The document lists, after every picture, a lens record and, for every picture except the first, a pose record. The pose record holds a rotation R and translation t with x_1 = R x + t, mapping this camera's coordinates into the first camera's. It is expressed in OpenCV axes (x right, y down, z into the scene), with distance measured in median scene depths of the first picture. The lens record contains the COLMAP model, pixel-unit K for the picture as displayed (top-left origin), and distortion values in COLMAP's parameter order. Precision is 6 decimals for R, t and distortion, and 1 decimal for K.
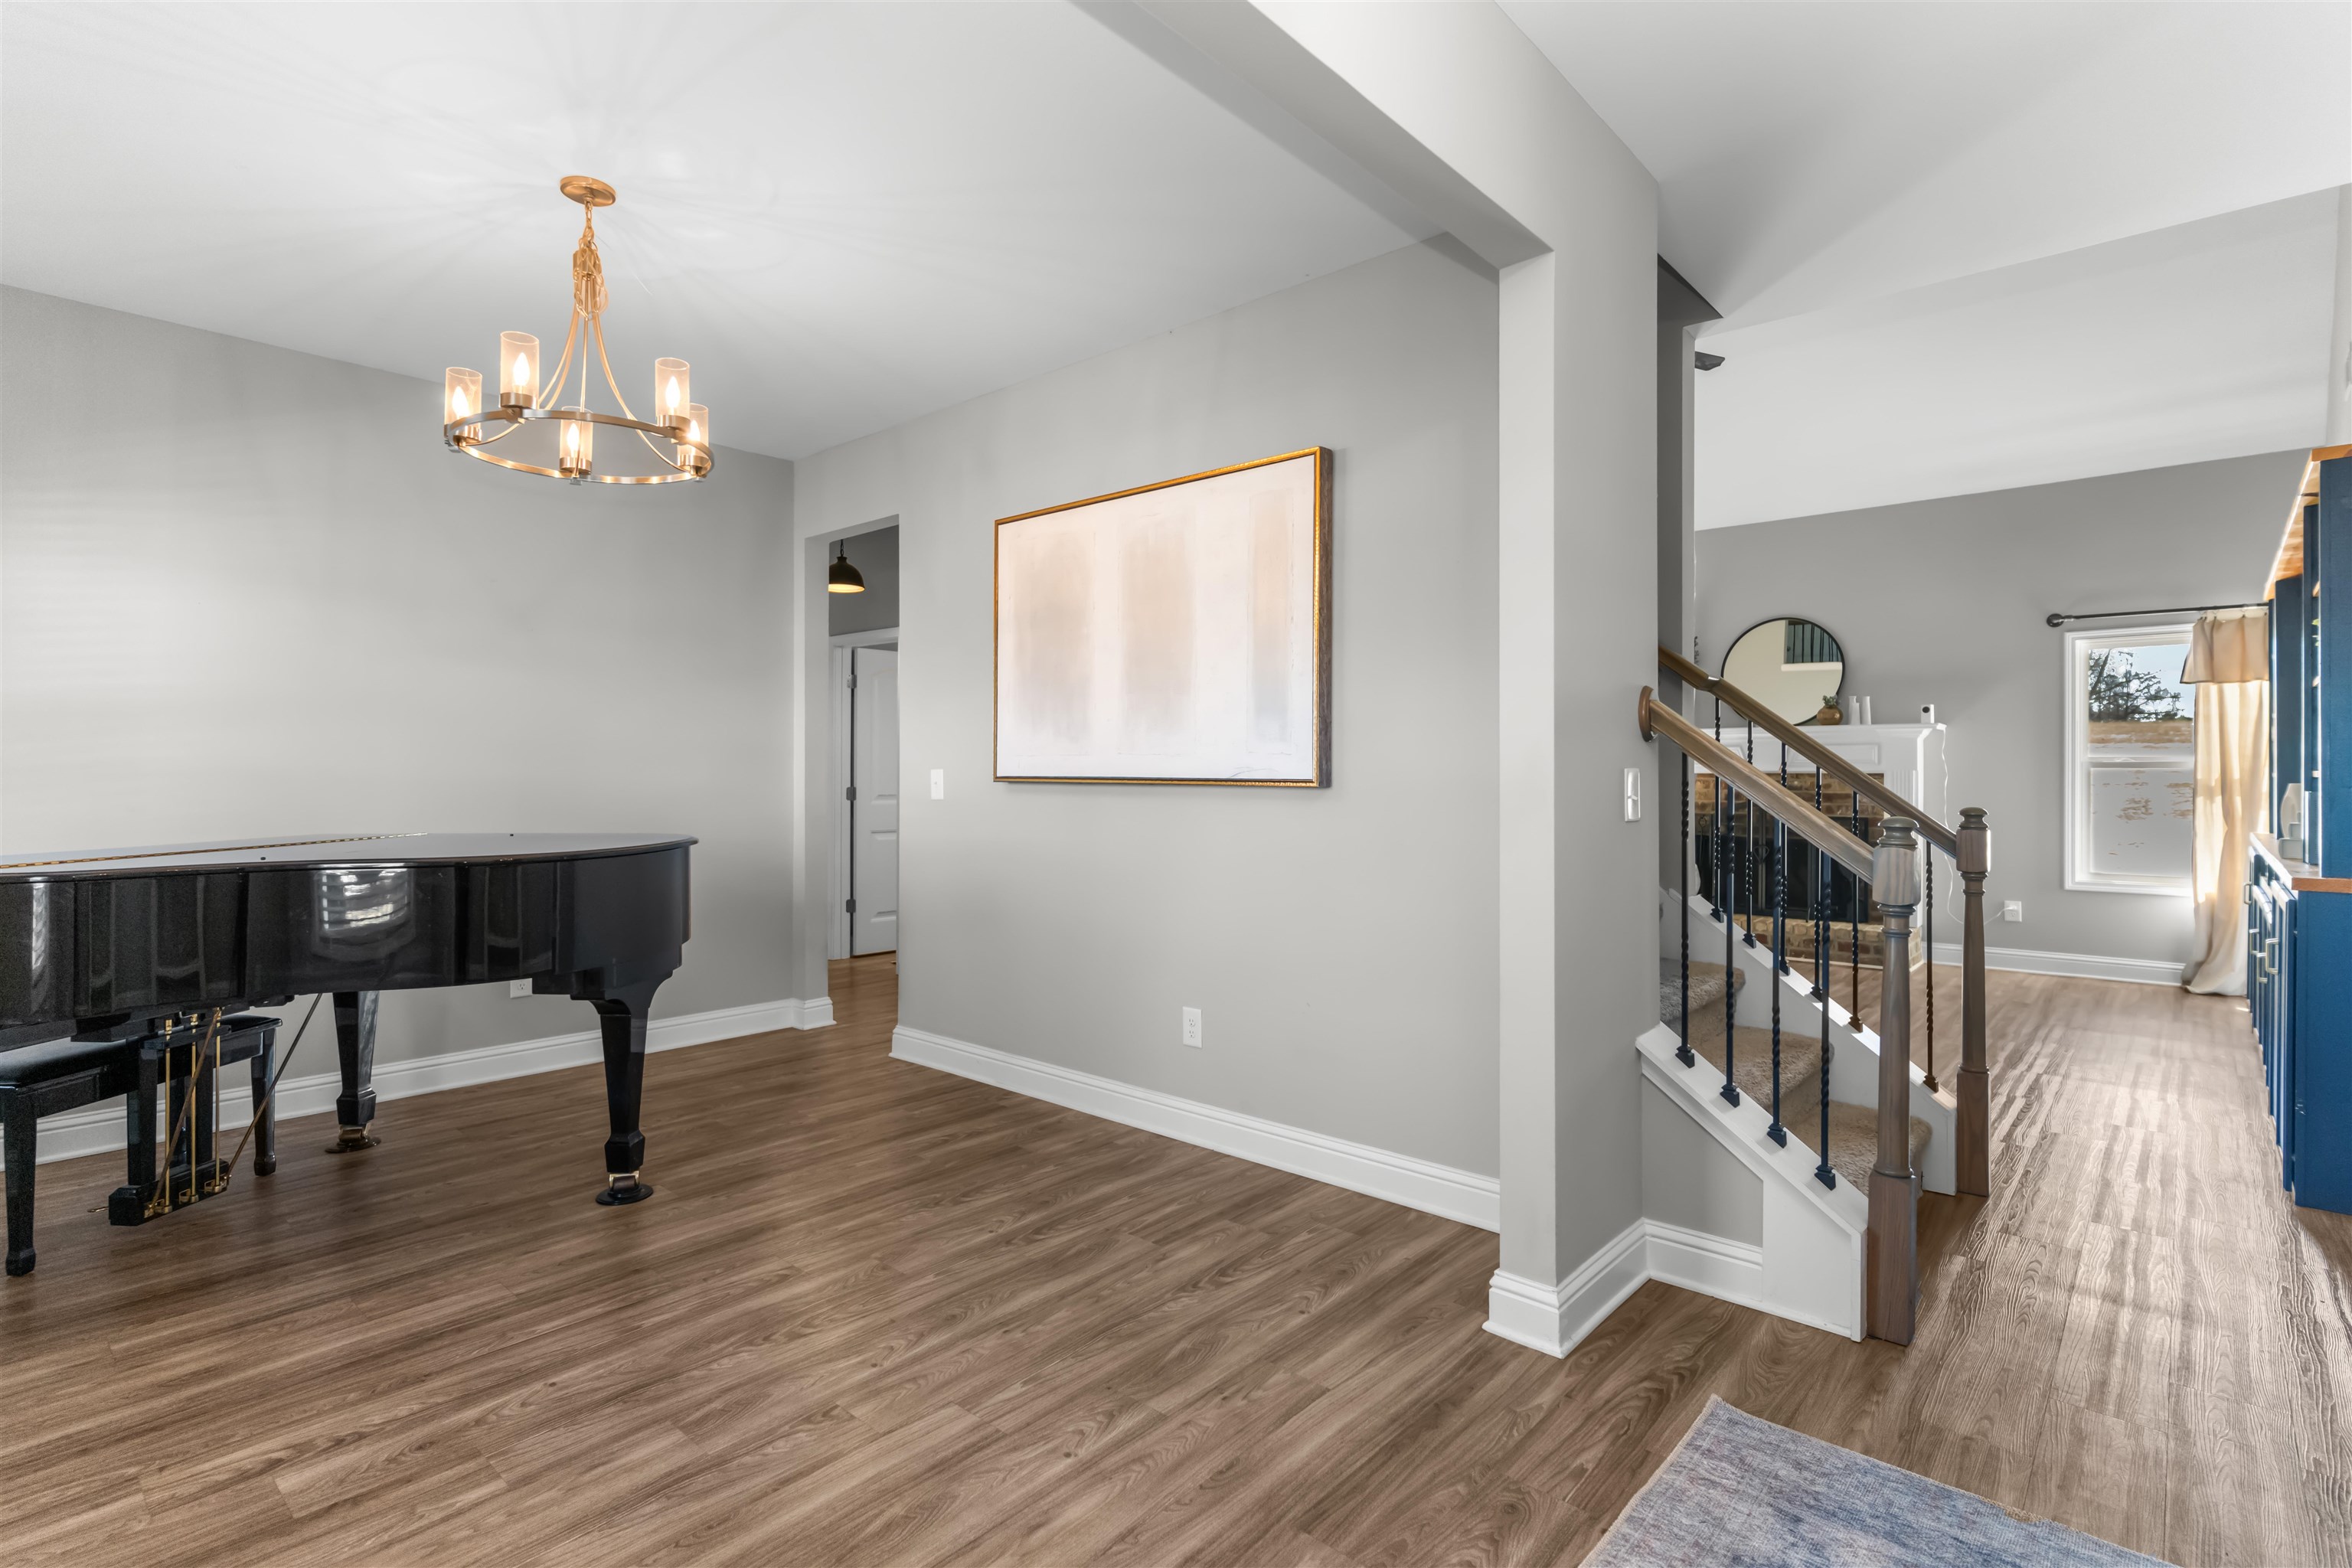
lens RADIAL K [[1124.7, 0, 1170.8], [0, 1124.7, 770.8], [0, 0, 1]] dist [0.000184, 0.000317]
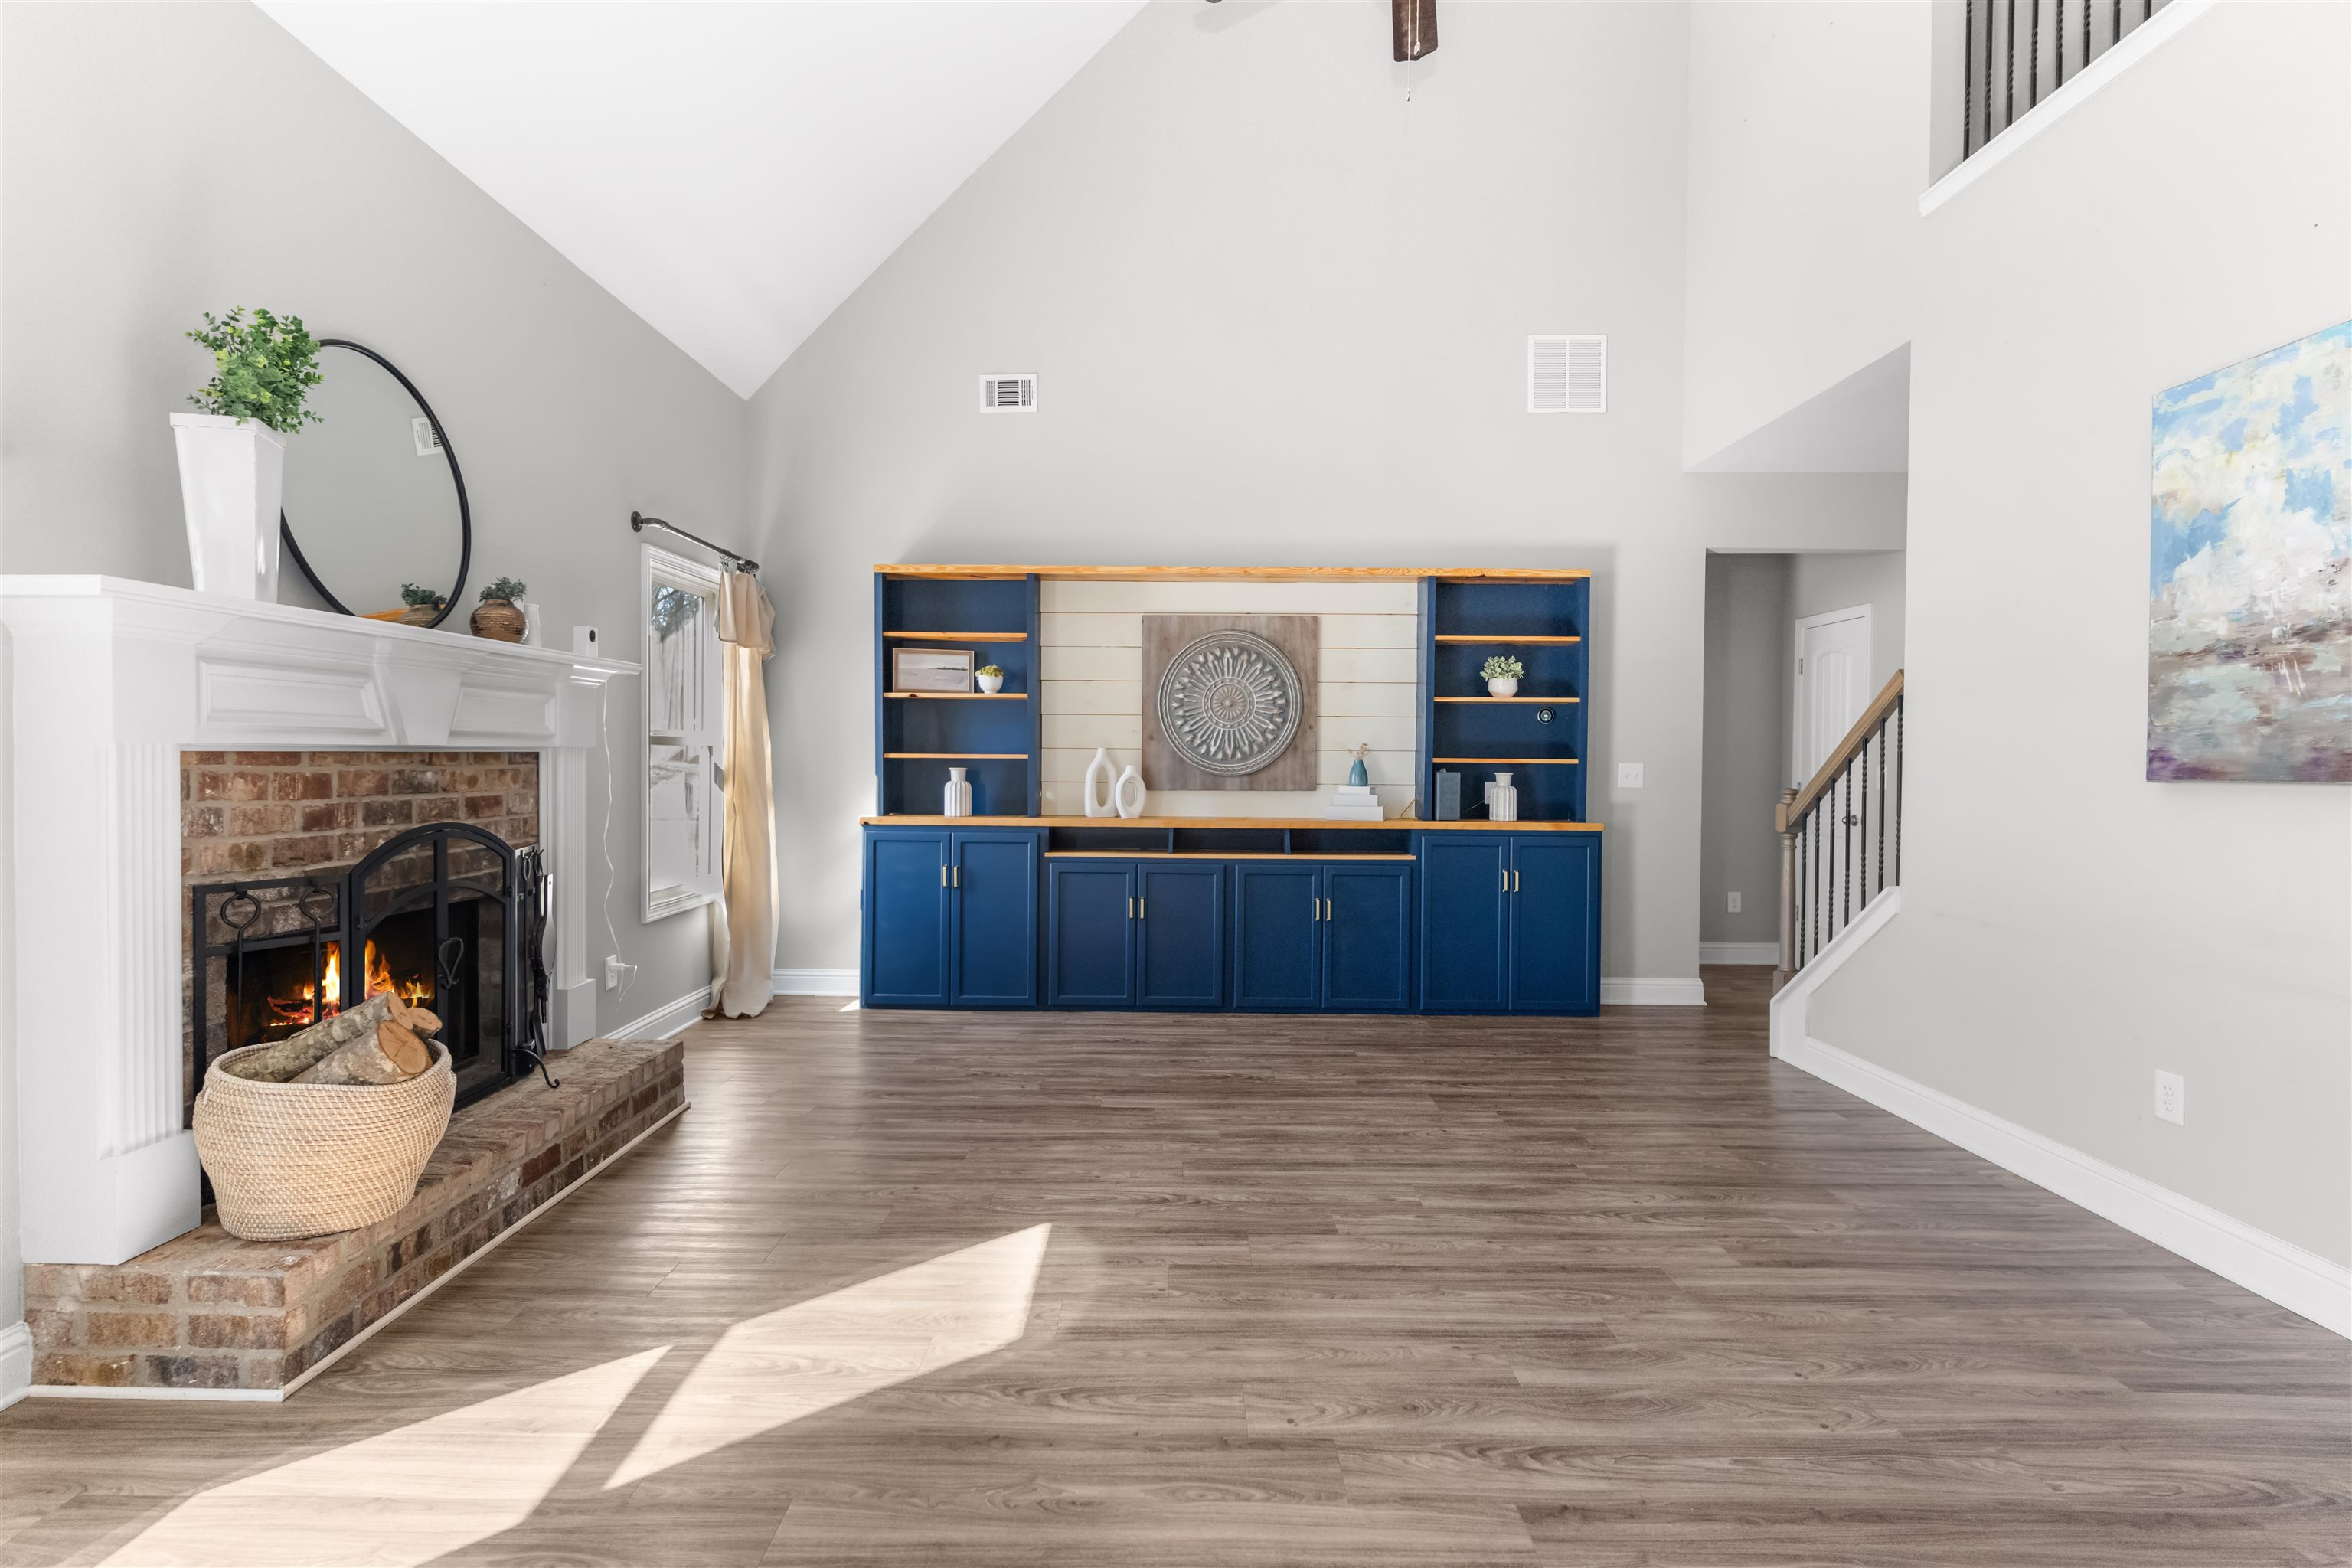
lens RADIAL K [[1124.7, 0, 1170.8], [0, 1124.7, 770.8], [0, 0, 1]] dist [0.000184, 0.000317]
pose [[-0.669416, -0.017316, 0.742686, 0.083606], [-0.011598, 0.999850, 0.012858, 0.001361], [-0.742797, -0.000006, -0.669517, 1.296517]]
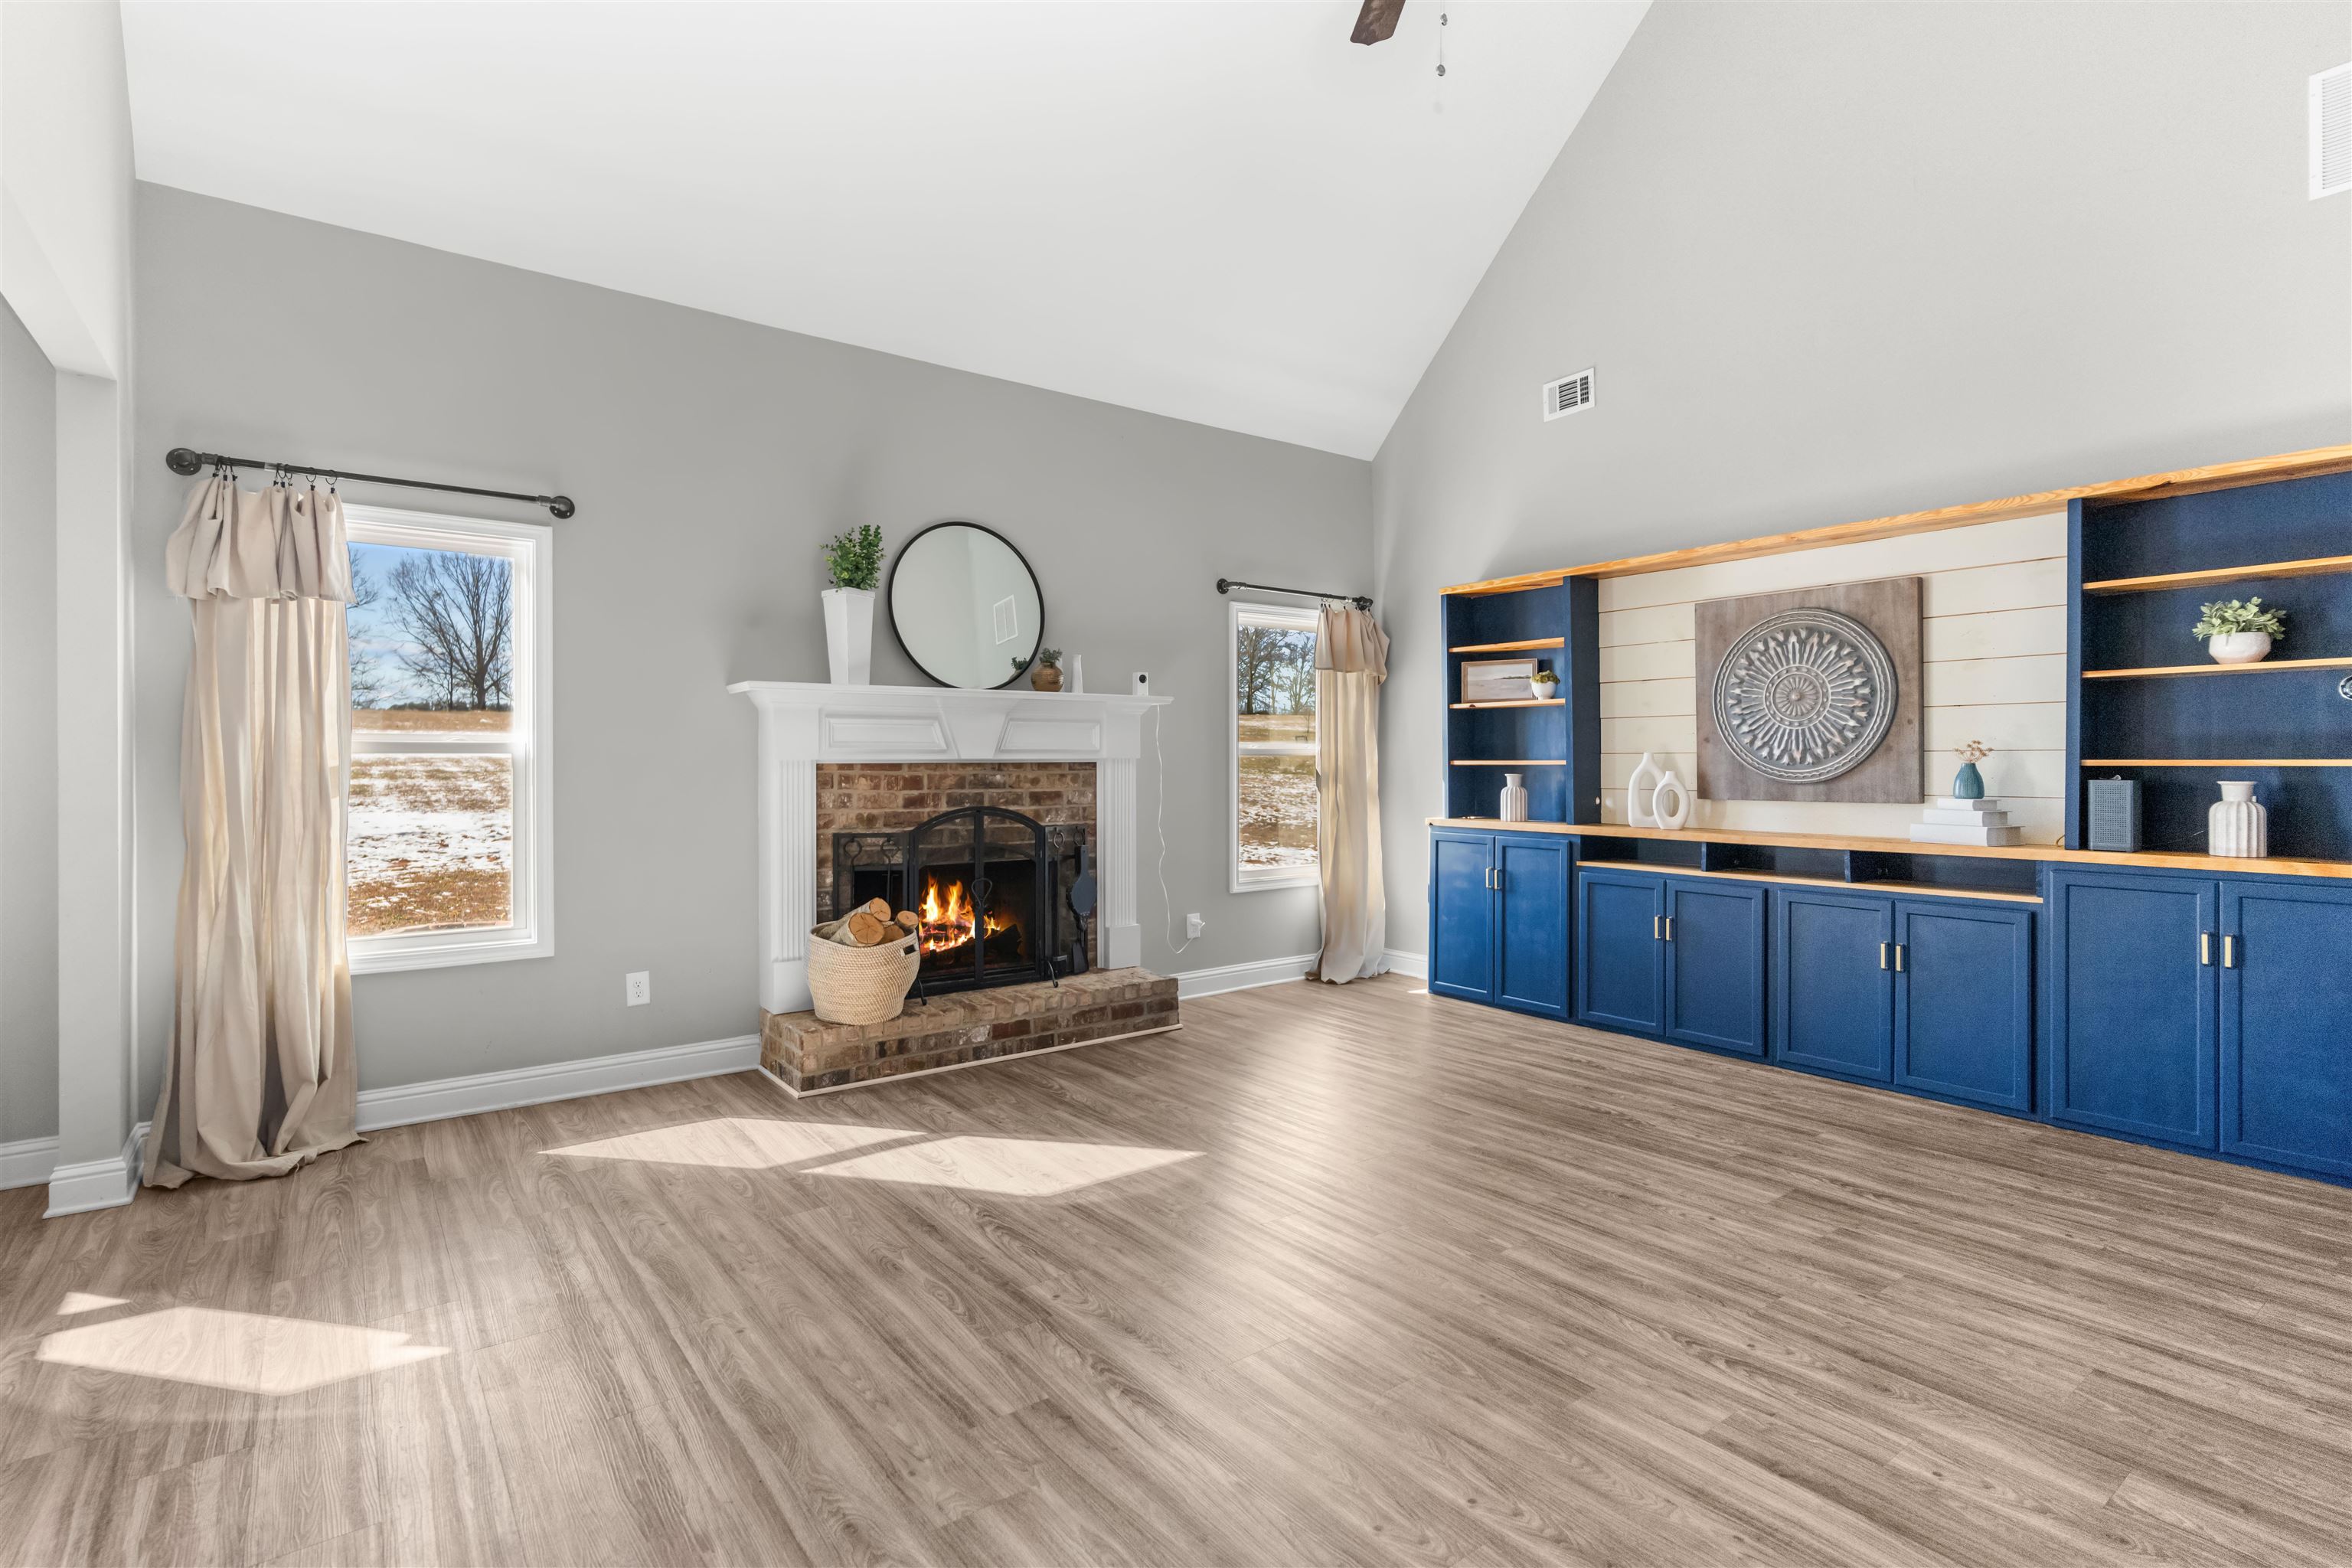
lens RADIAL K [[1127.9, 0, 1166.6], [0, 1127.9, 760.9], [0, 0, 1]] dist [0.000572, 0.000352]
pose [[0.189339, -0.001650, 0.981910, -0.090504], [-0.001108, 0.999998, 0.001894, 0.000260], [-0.981911, -0.001447, 0.189337, 0.938774]]
